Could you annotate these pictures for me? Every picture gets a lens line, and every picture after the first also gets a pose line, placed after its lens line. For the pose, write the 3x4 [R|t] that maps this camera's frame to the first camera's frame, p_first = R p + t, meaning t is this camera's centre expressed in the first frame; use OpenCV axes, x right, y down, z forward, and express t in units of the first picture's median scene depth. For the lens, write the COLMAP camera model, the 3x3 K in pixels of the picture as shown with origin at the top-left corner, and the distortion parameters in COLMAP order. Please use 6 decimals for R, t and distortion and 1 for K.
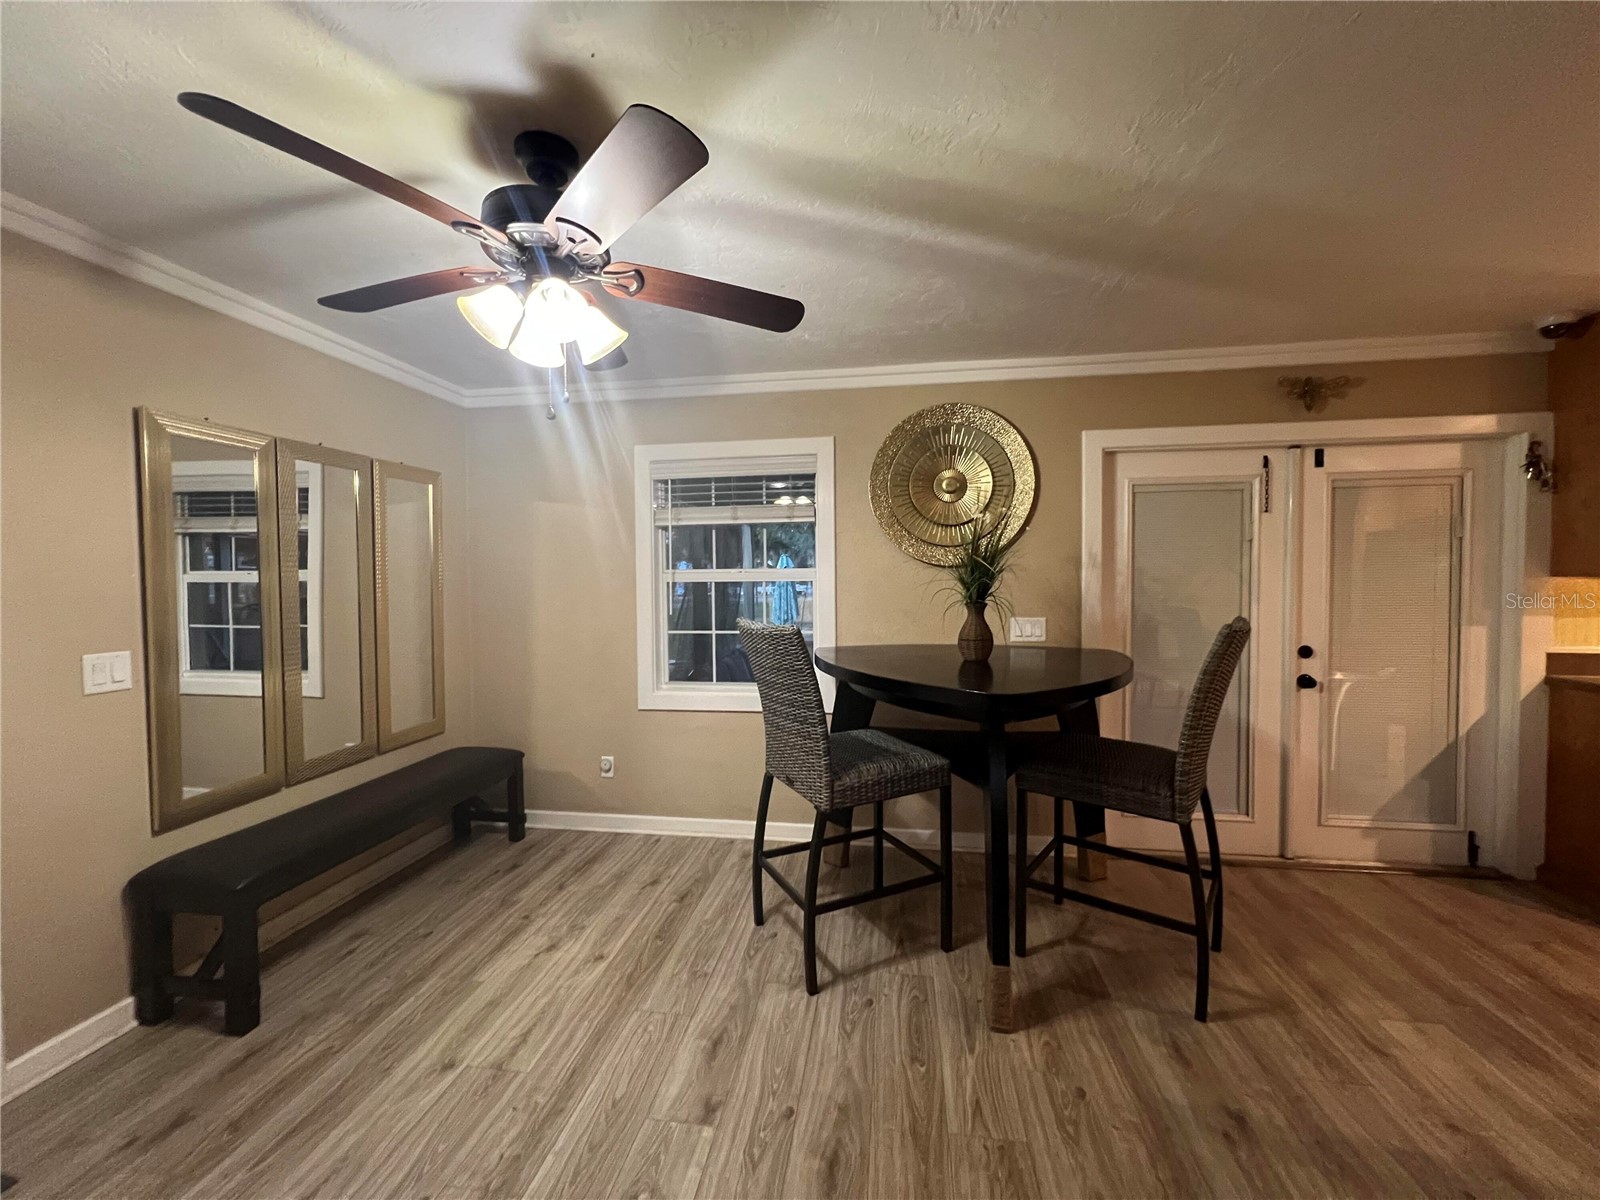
lens RADIAL K [[641.5, 0, 793.7], [0, 641.5, 602.8], [0, 0, 1]] dist [-0.002310, 0.000892]
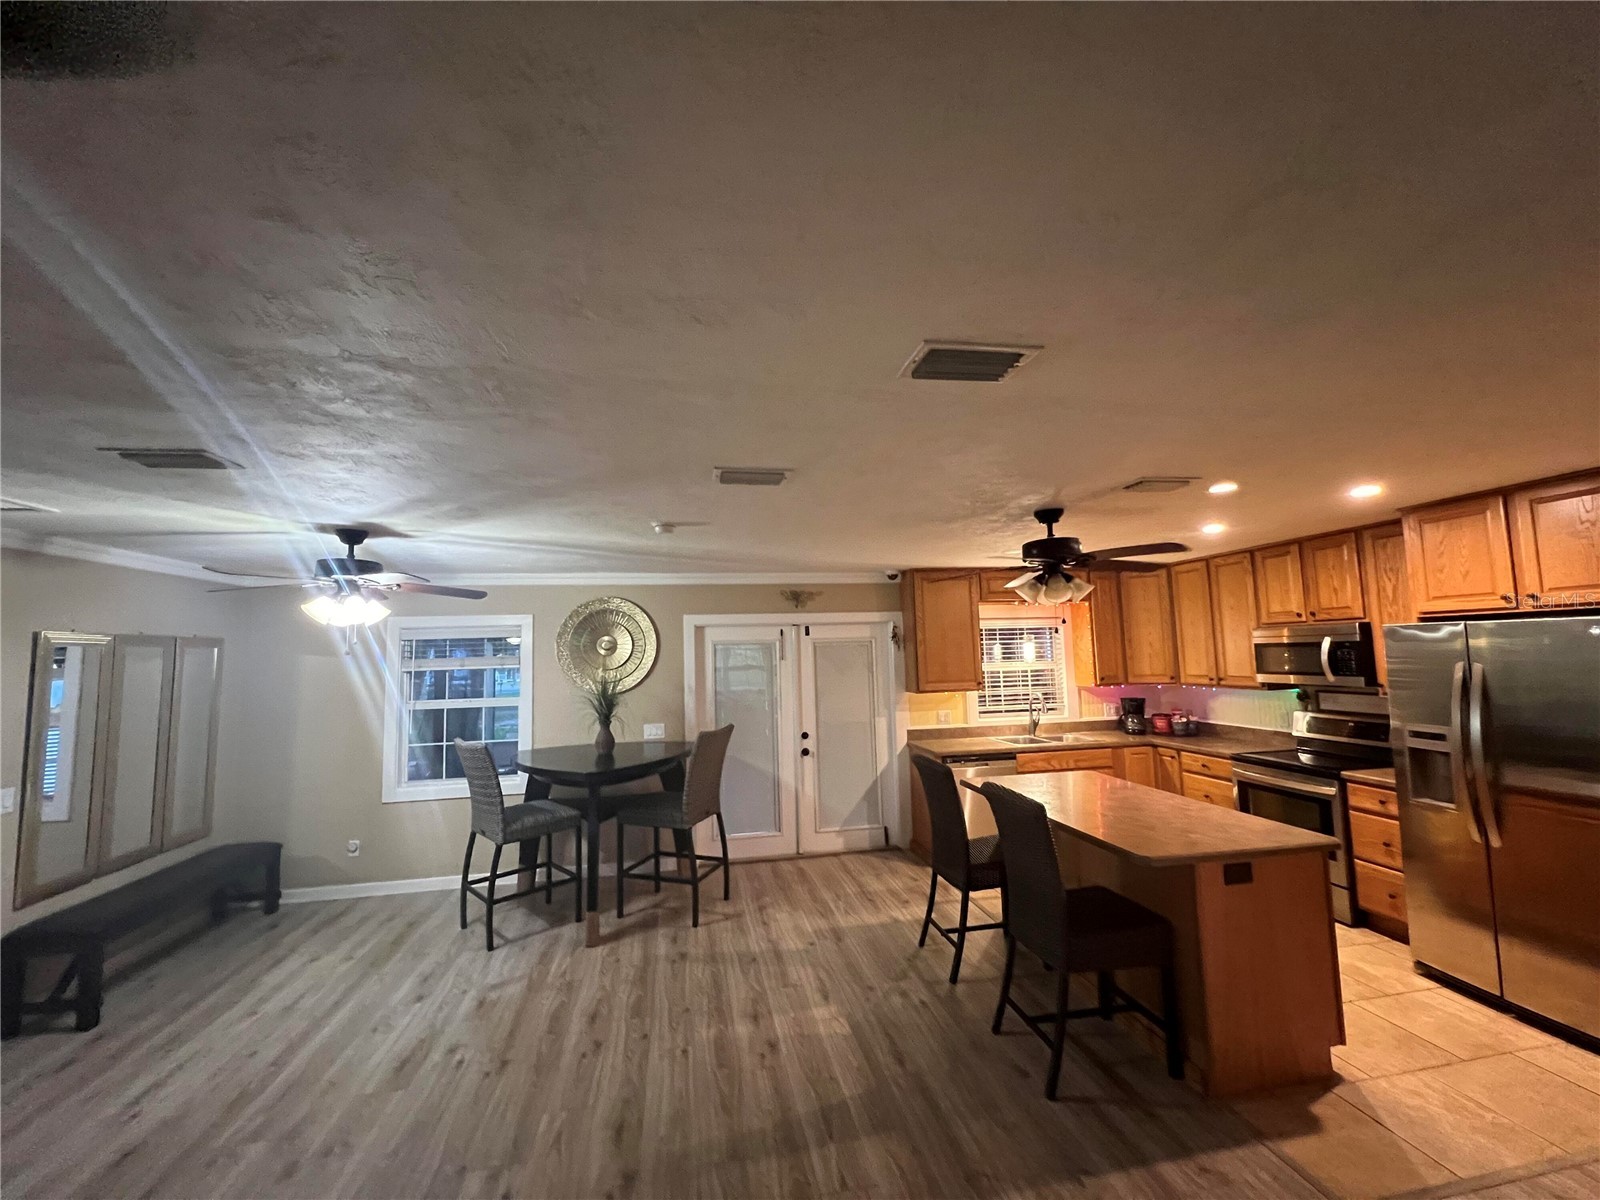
lens RADIAL K [[641.5, 0, 798.9], [0, 641.5, 597.1], [0, 0, 1]] dist [-0.002310, 0.000892]
pose [[0.941577, 0.013390, 0.336531, 0.164759], [0.031702, 0.991249, -0.128140, -0.085909], [-0.335302, 0.131322, 0.932913, -0.800455]]
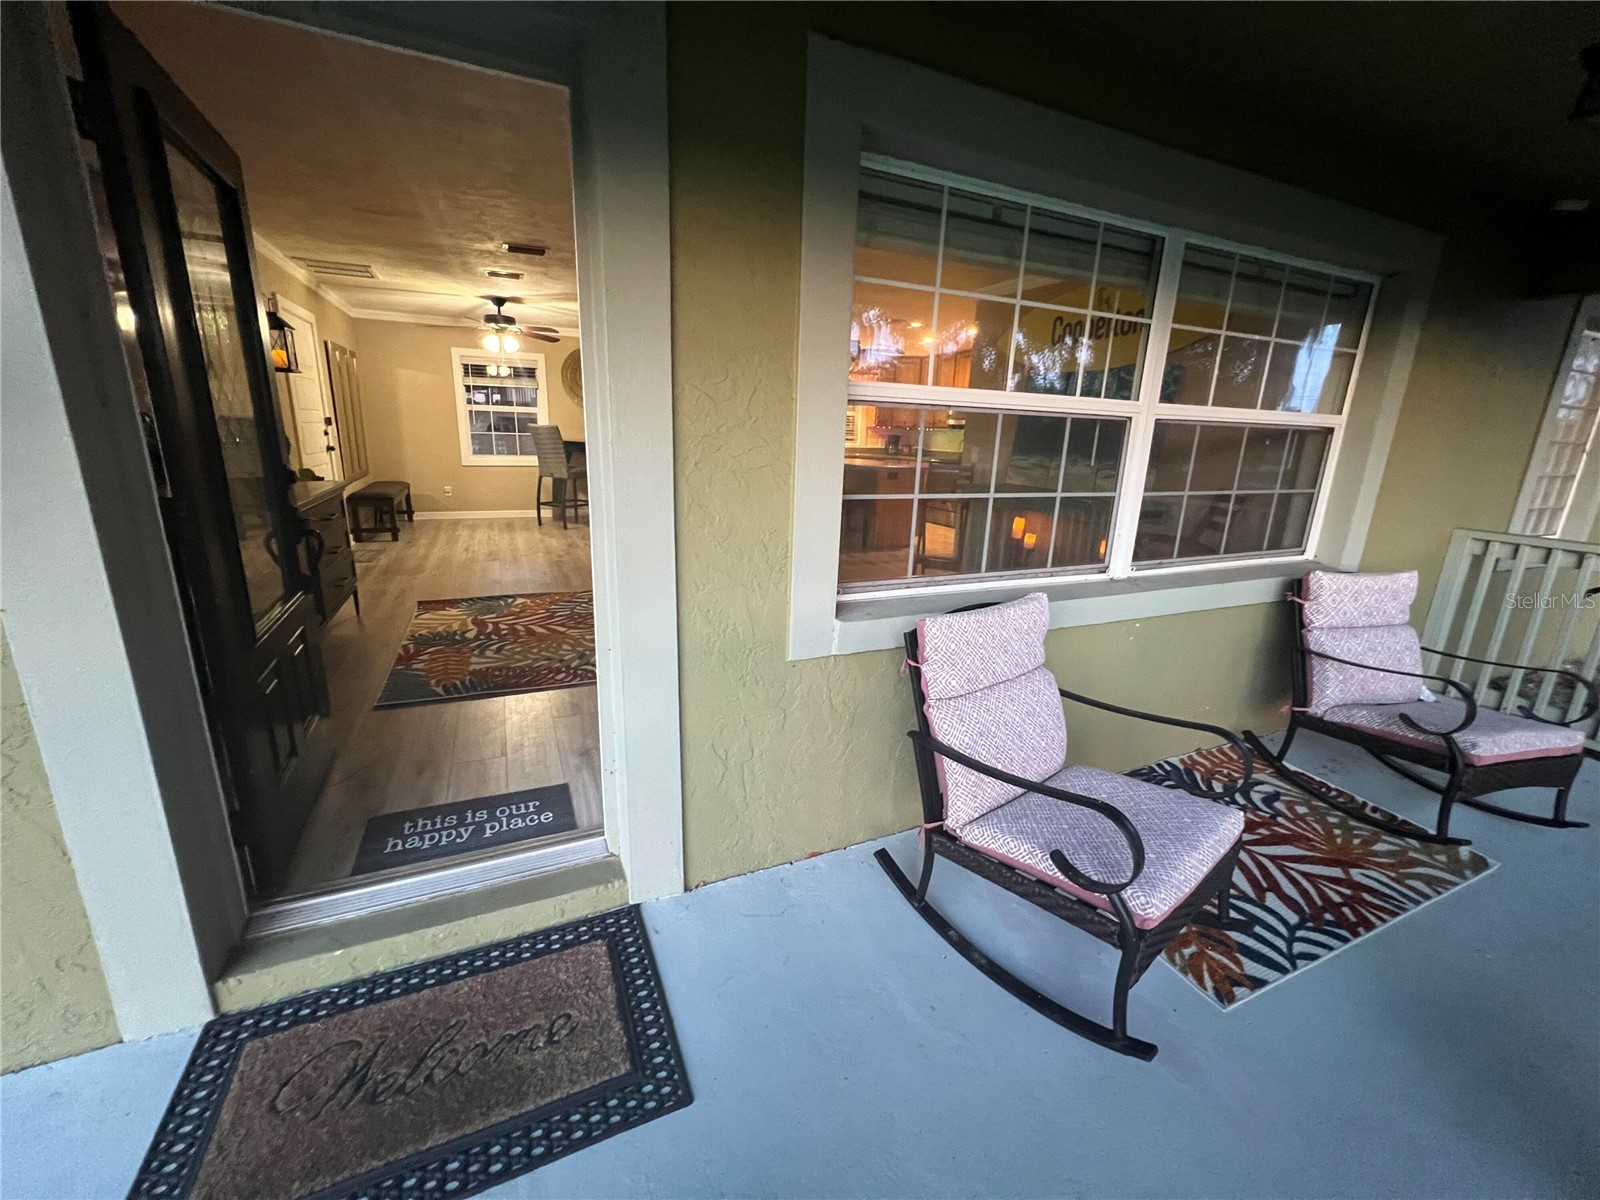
lens RADIAL K [[641.5, 0, 799.1], [0, 641.5, 601.7], [0, 0, 1]] dist [-0.002310, 0.000892]
pose [[0.829321, -0.109589, 0.547921, -0.665004], [-0.019983, 0.974135, 0.225082, 0.114775], [-0.558415, -0.197614, 0.805680, -2.000690]]
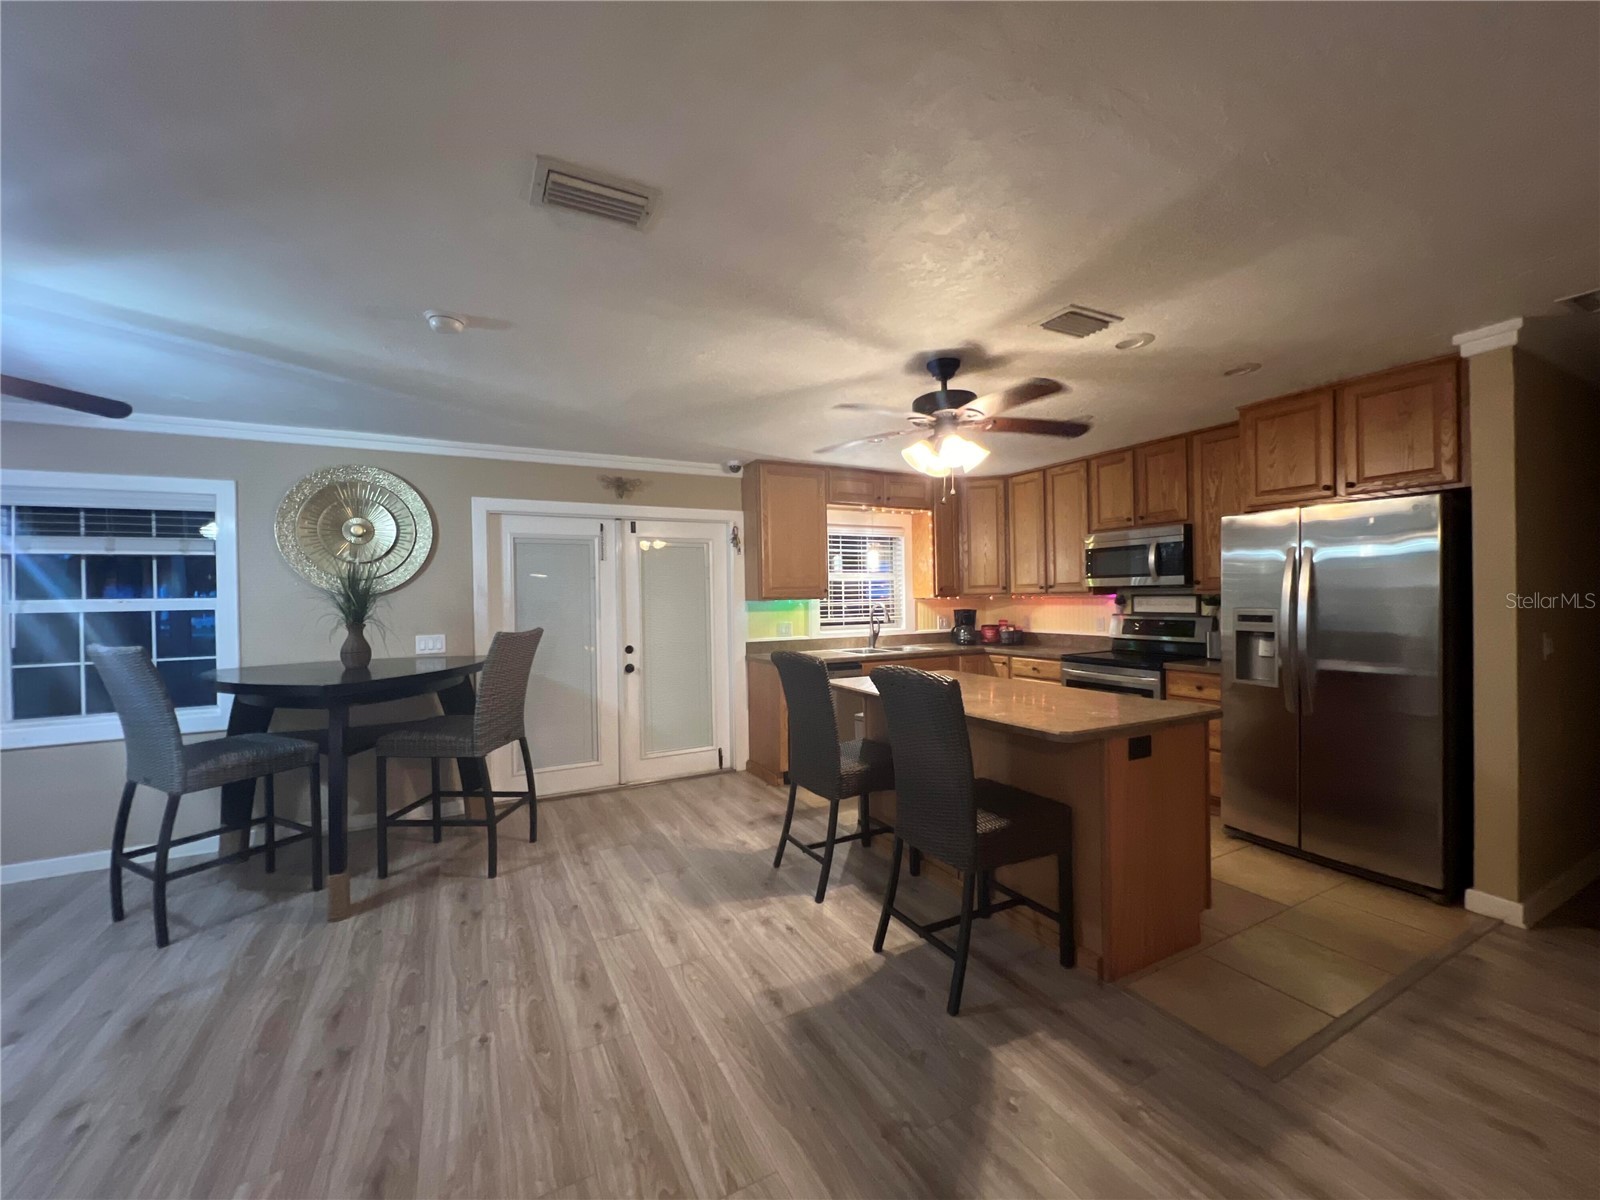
lens RADIAL K [[641.5, 0, 798.4], [0, 641.5, 598.2], [0, 0, 1]] dist [-0.002310, 0.000892]
pose [[0.799386, -0.006147, 0.600787, 0.195196], [0.032916, 0.998894, -0.033577, 0.018364], [-0.599916, 0.046617, 0.798704, -0.535057]]
